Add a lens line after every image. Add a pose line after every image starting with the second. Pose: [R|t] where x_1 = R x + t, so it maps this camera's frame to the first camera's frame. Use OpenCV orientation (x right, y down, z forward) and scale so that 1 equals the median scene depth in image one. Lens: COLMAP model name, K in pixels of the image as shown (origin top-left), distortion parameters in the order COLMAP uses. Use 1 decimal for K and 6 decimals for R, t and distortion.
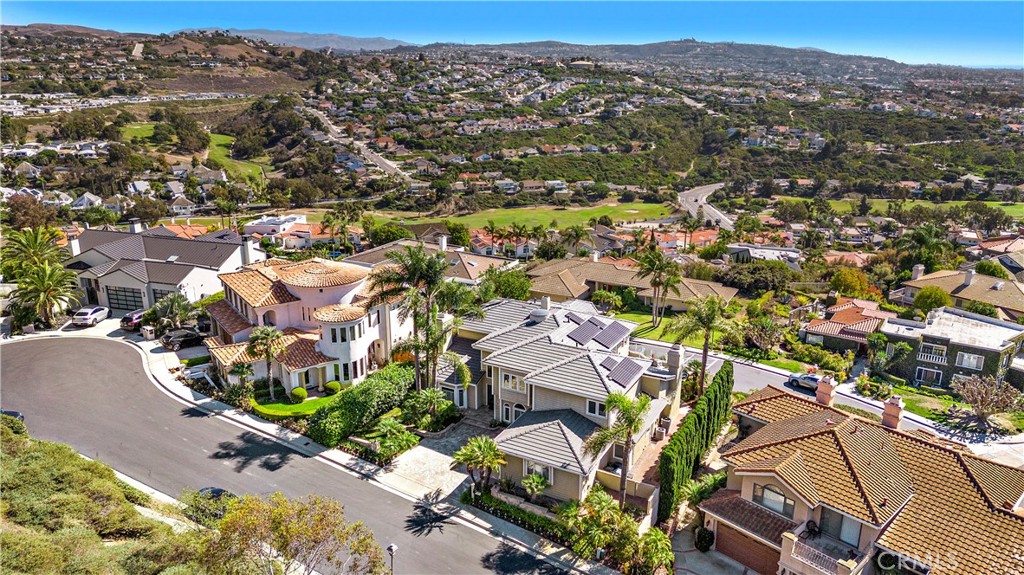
lens RADIAL K [[748.1, 0, 512.0], [0, 748.1, 287.5], [0, 0, 1]] dist [0.036564, -0.000456]
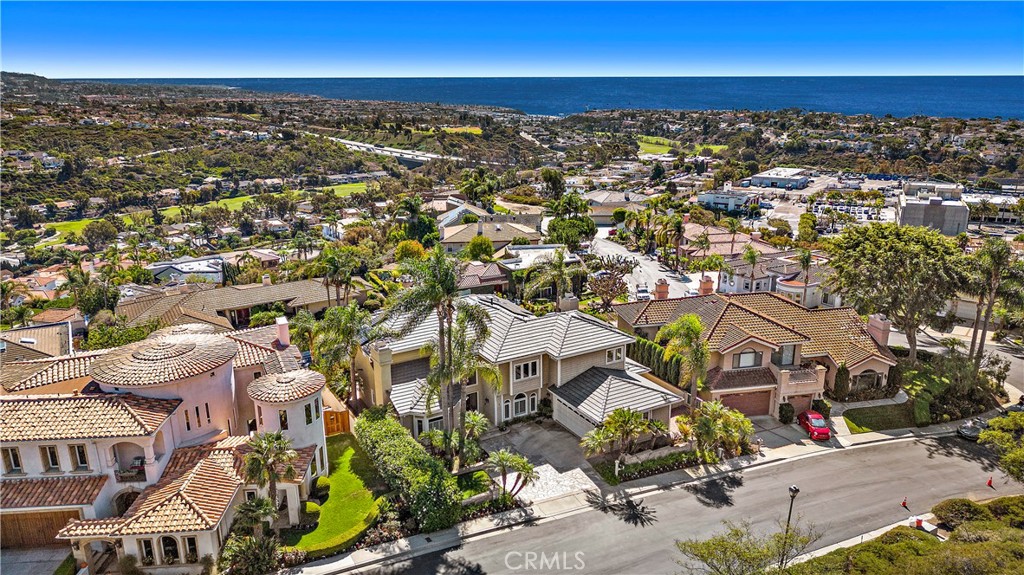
lens RADIAL K [[748.1, 0, 512.0], [0, 748.1, 287.5], [0, 0, 1]] dist [0.036564, -0.000456]
pose [[0.501951, -0.244302, 0.829676, -0.696030], [0.264195, 0.956738, 0.121879, -0.080243], [-0.823557, 0.158019, 0.544778, 0.456706]]
